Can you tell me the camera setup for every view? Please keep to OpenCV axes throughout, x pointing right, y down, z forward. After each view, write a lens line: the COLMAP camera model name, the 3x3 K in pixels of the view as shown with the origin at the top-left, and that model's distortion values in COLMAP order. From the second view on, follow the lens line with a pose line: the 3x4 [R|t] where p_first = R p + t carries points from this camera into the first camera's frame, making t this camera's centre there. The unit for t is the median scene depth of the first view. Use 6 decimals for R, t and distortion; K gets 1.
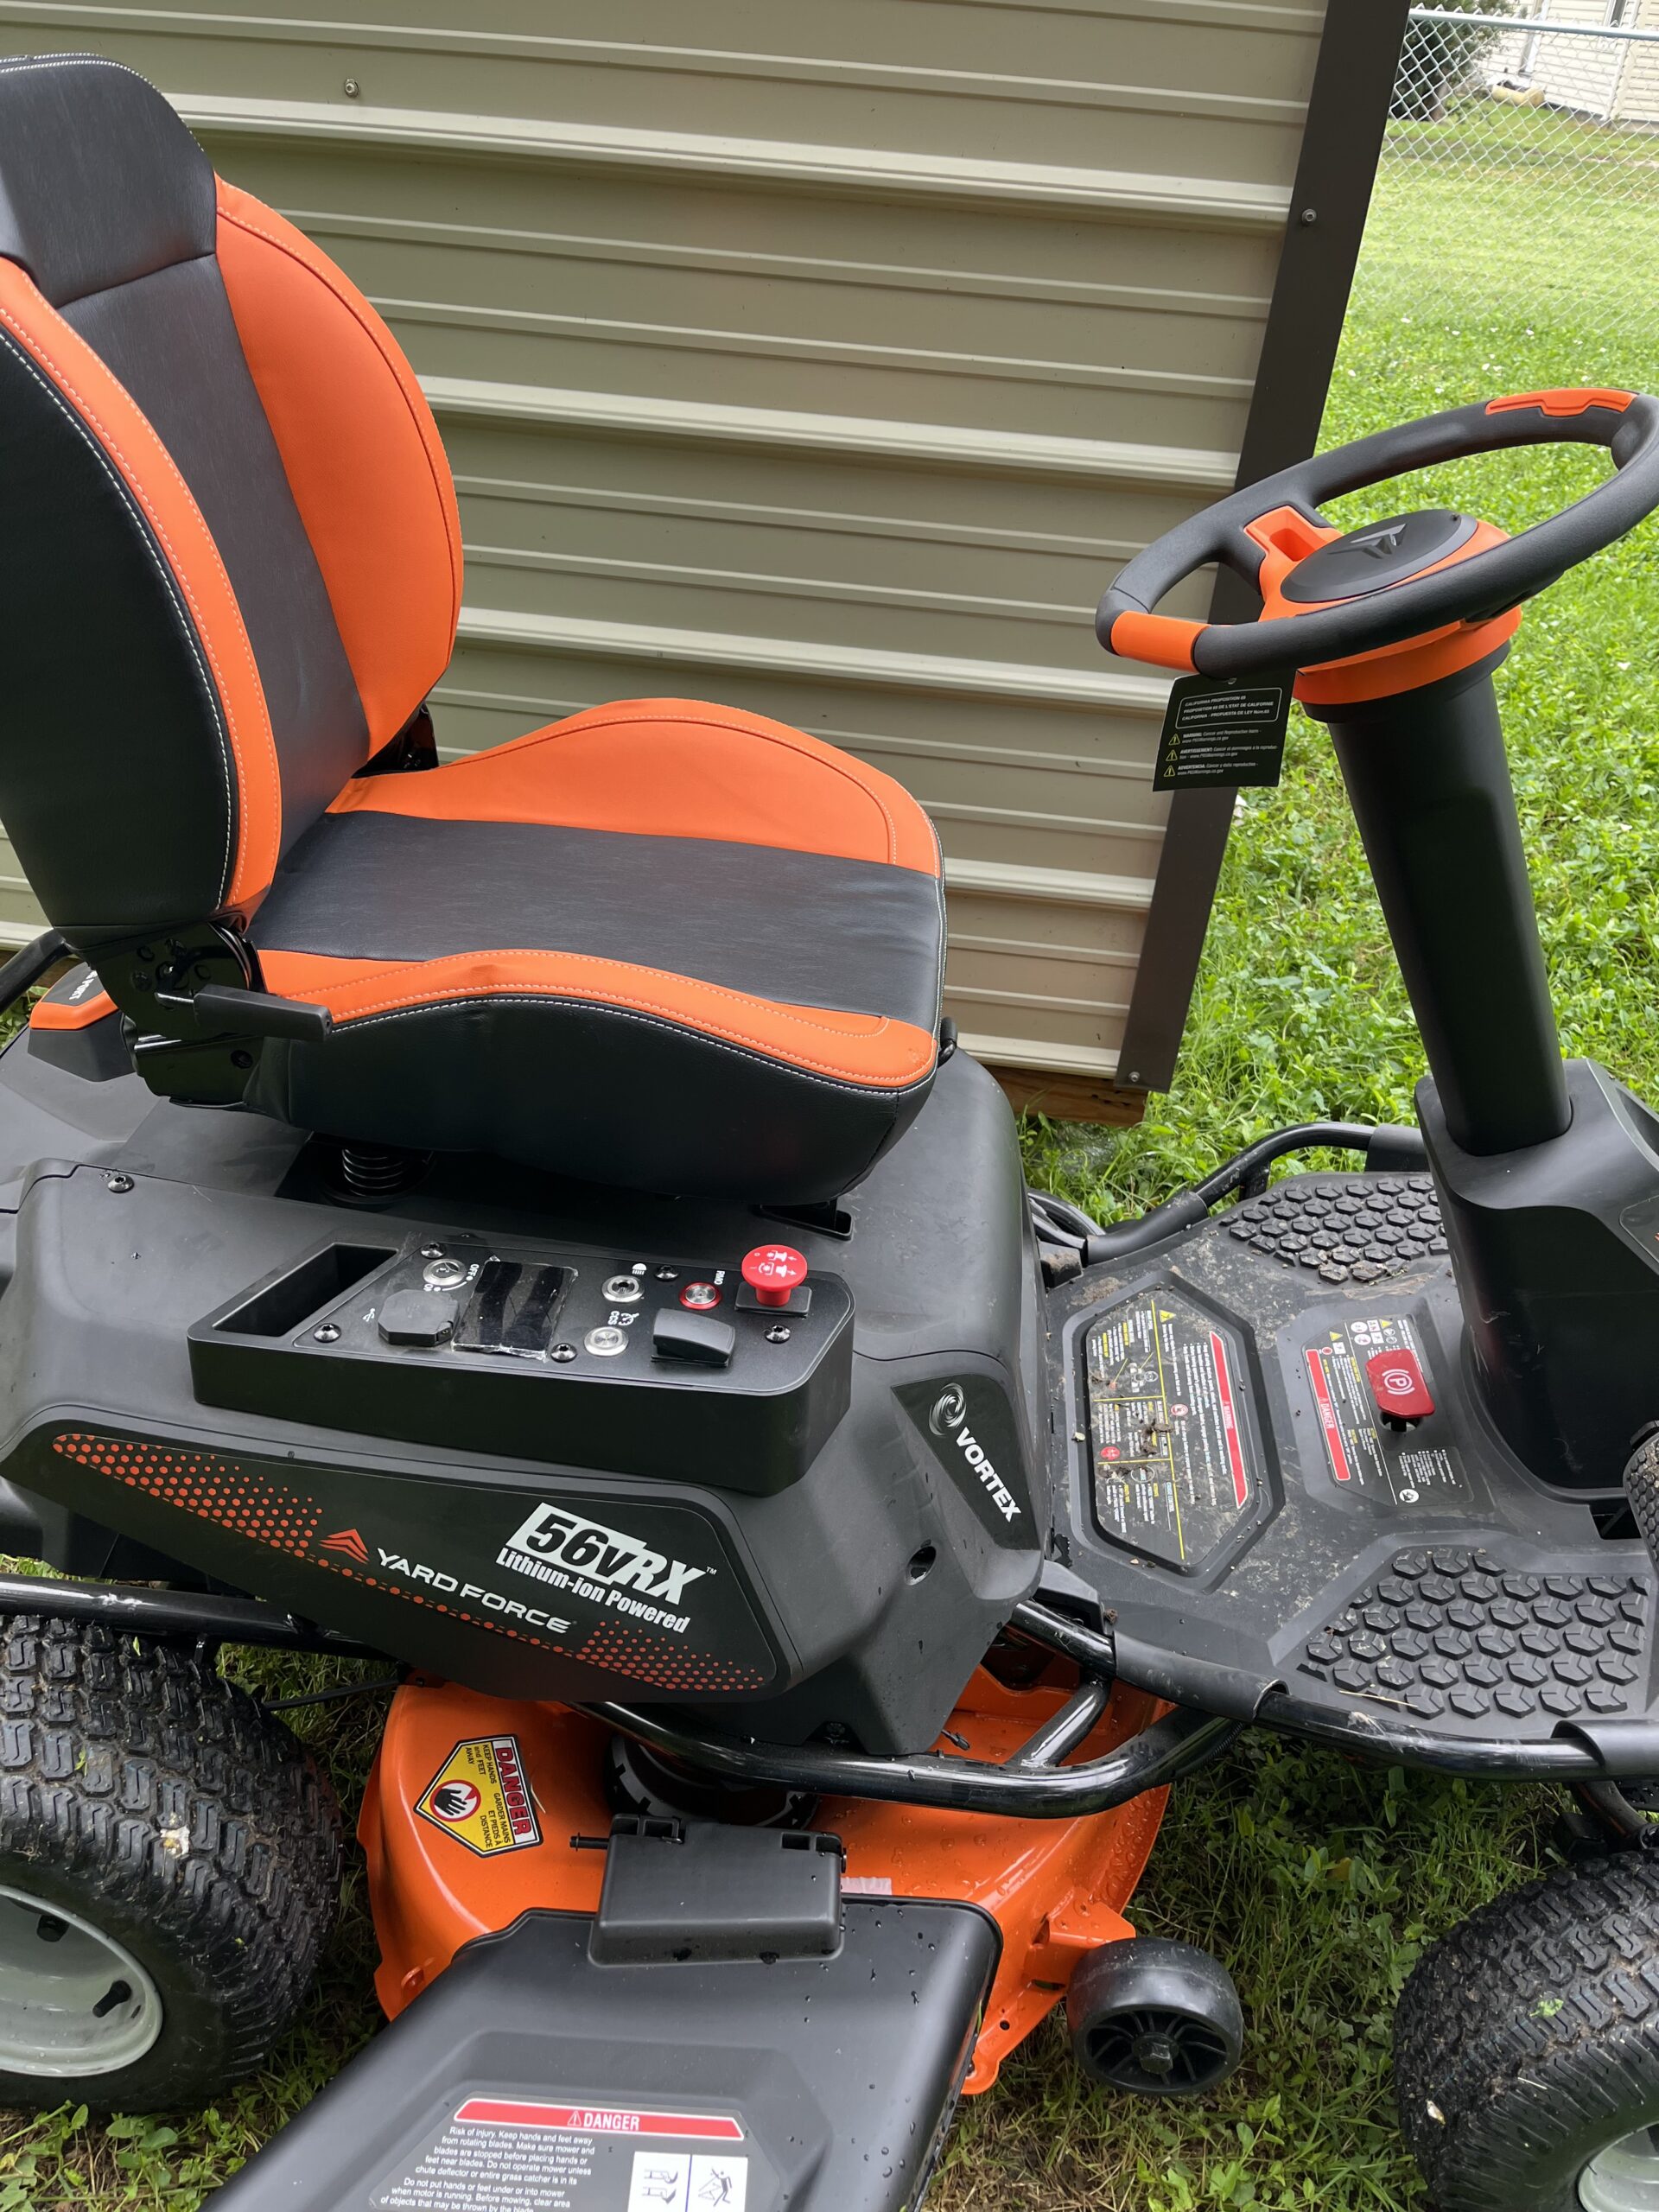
lens RADIAL K [[1722.8, 0, 829.5], [0, 1722.8, 1106.0], [0, 0, 1]] dist [-0.000901, 0.078073]
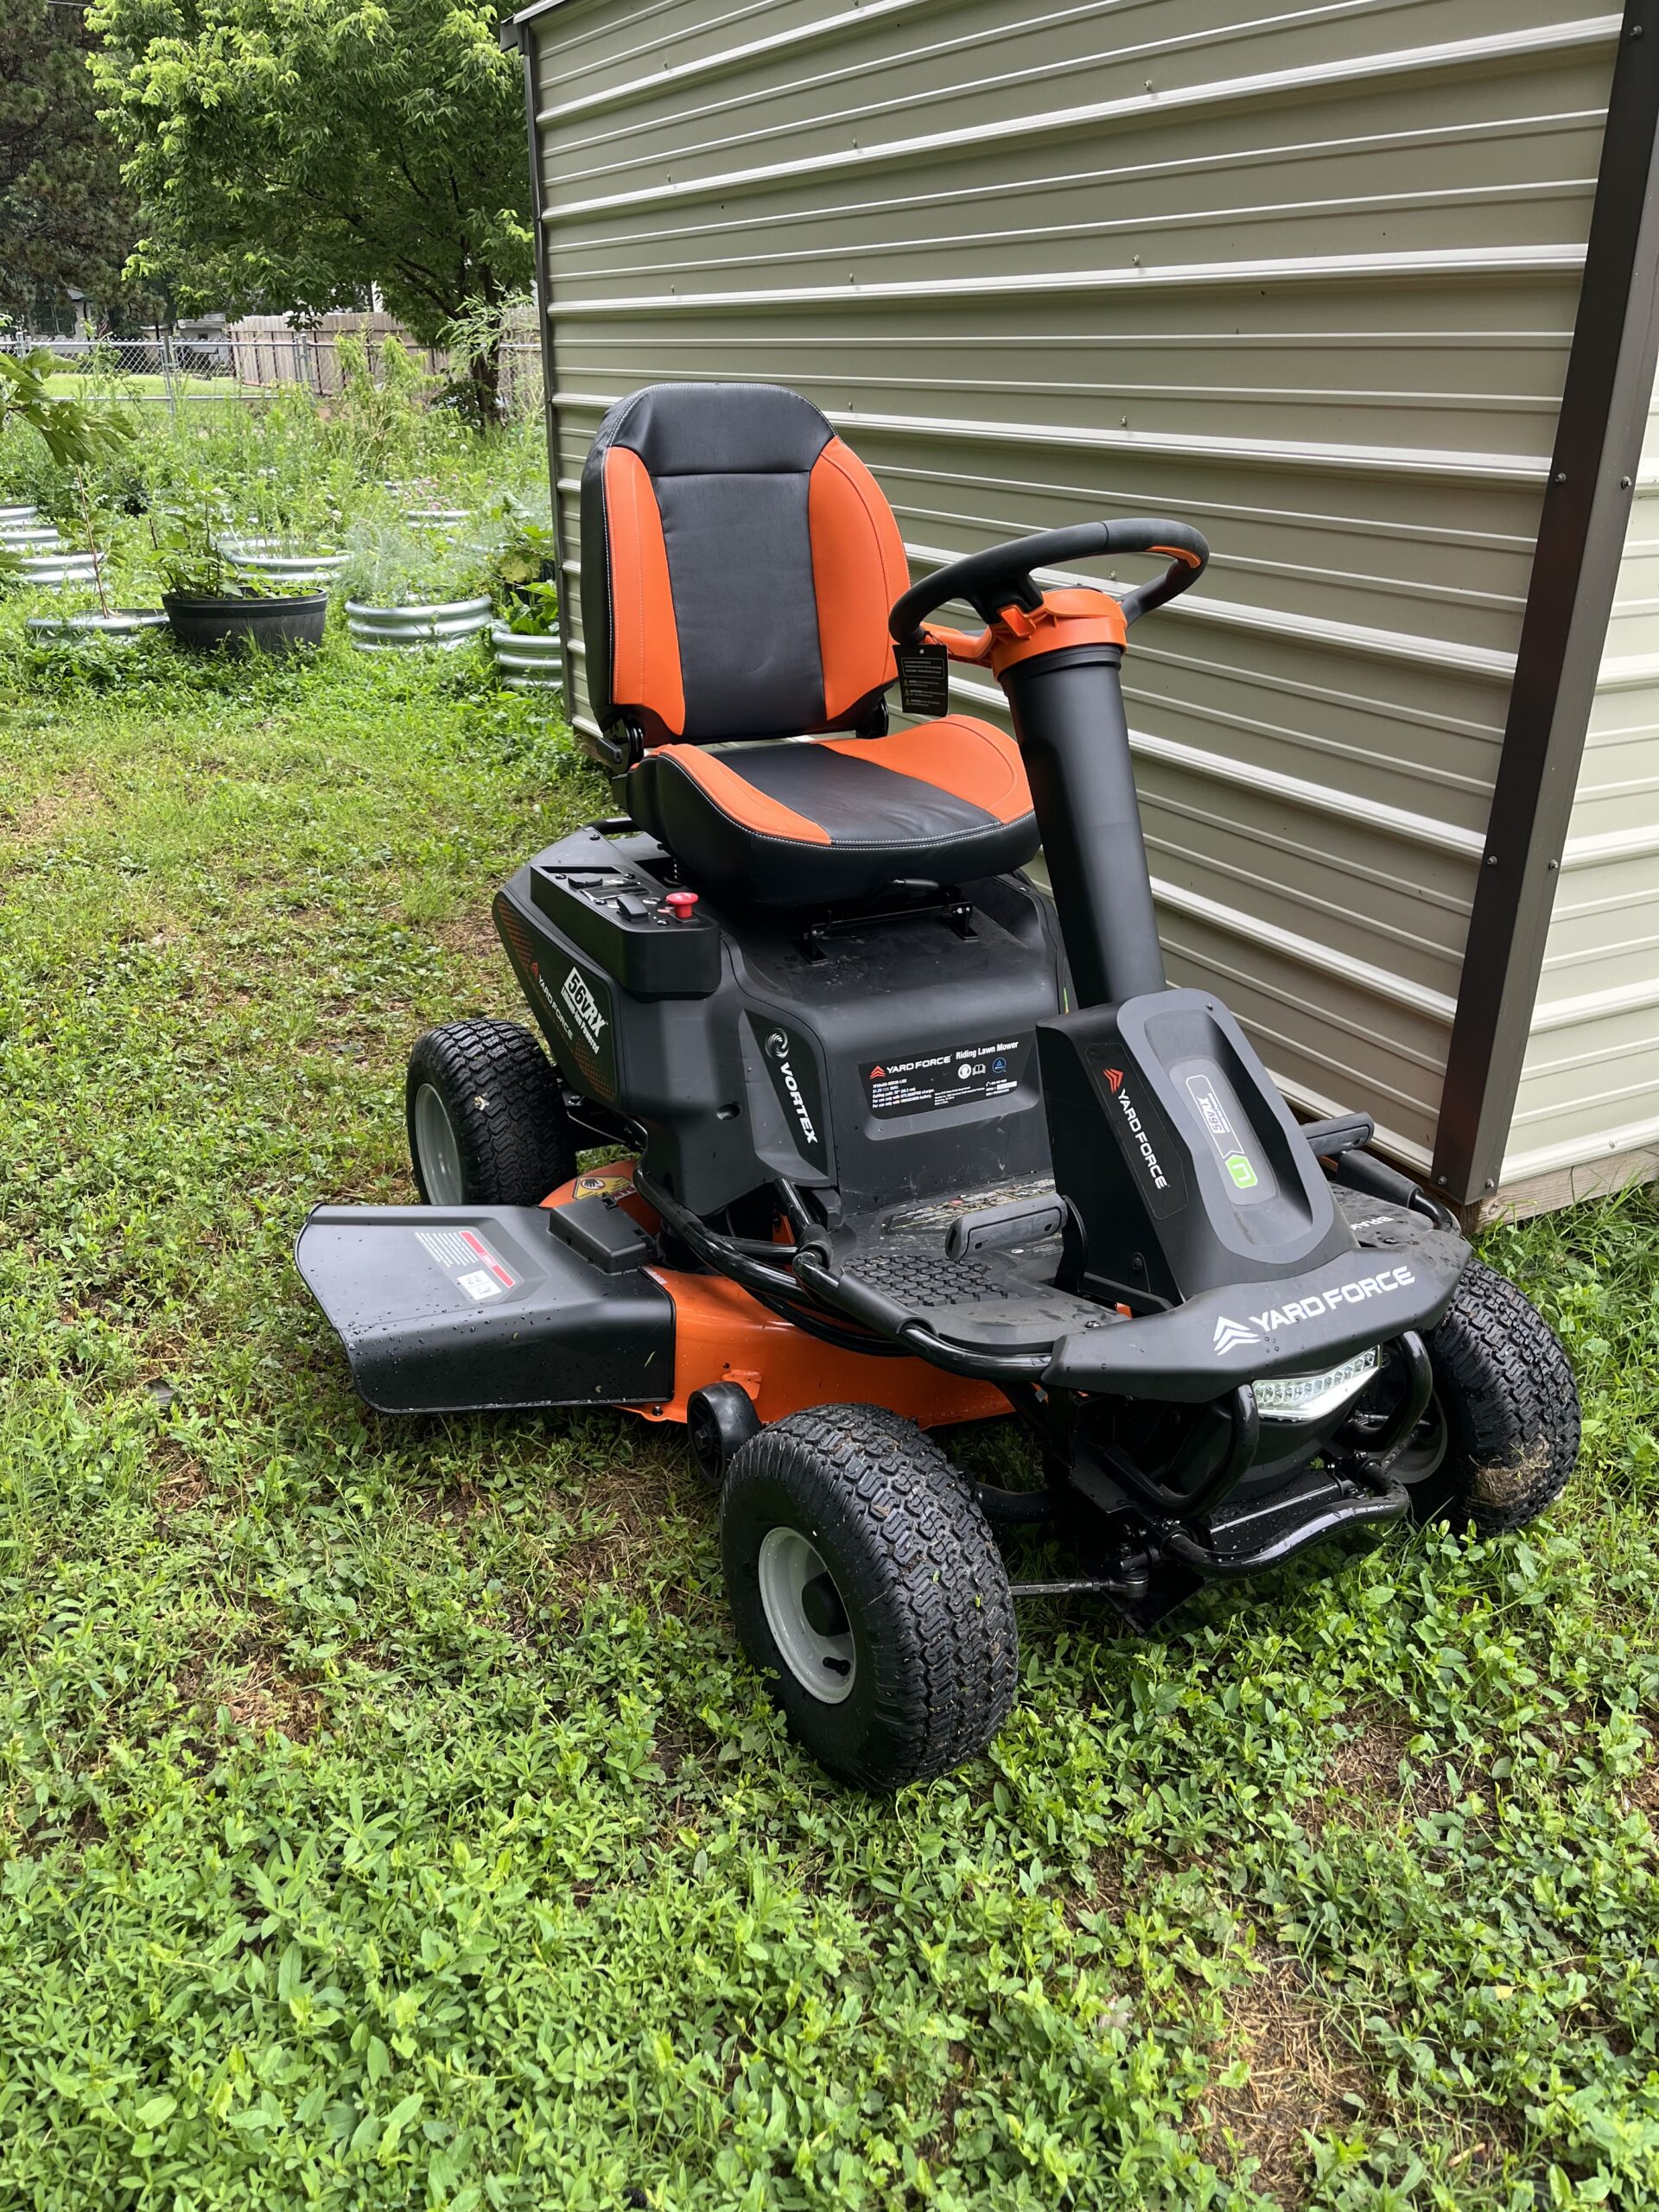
lens RADIAL K [[1655.7, 0, 829.5], [0, 1655.7, 1106.0], [0, 0, 1]] dist [0.004514, 0.002610]
pose [[0.535119, 0.279855, -0.797075, 1.432899], [-0.437736, 0.898841, 0.021710, 0.164855], [0.722519, 0.337292, 0.603490, 0.008347]]
